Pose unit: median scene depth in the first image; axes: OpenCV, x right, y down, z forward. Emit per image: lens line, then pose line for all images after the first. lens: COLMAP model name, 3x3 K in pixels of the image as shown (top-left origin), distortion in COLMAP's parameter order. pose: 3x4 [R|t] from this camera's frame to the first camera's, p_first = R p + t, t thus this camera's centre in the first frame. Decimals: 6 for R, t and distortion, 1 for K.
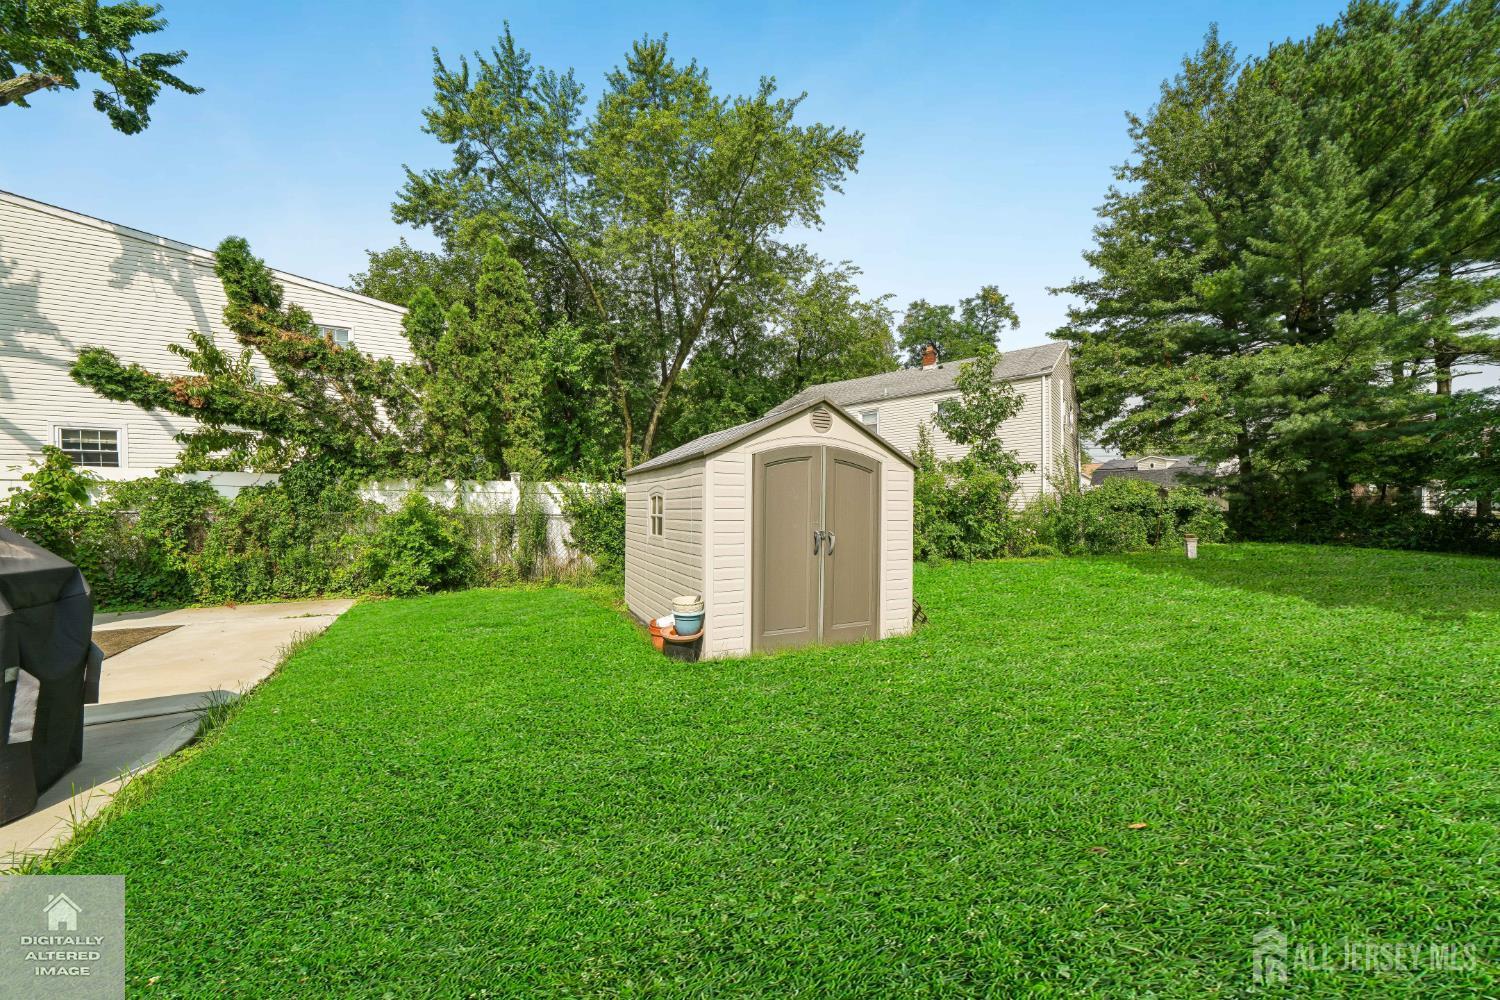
lens RADIAL K [[506.2, 0, 749.5], [0, 506.2, 507.3], [0, 0, 1]] dist [-0.001306, 0.000410]
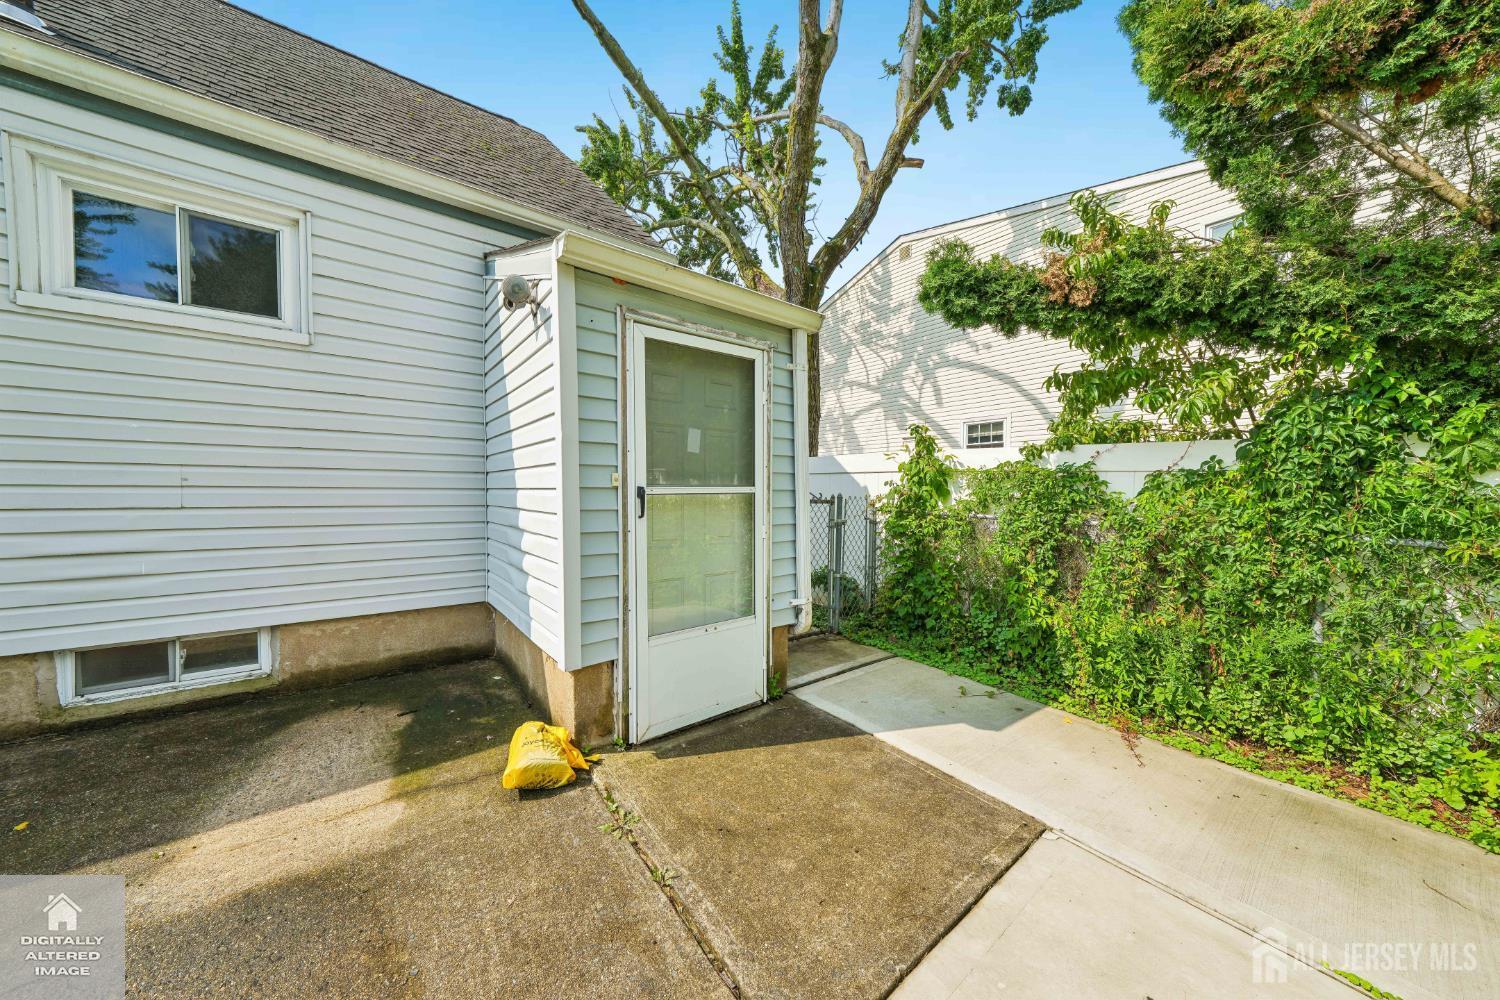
lens RADIAL K [[497.7, 0, 749.1], [0, 497.7, 507.1], [0, 0, 1]] dist [-0.001494, 0.000004]
pose [[0.179918, 0.038137, -0.982942, -0.362310], [-0.011490, 0.999261, 0.036667, -0.012168], [0.983614, 0.004697, 0.180224, 0.322720]]
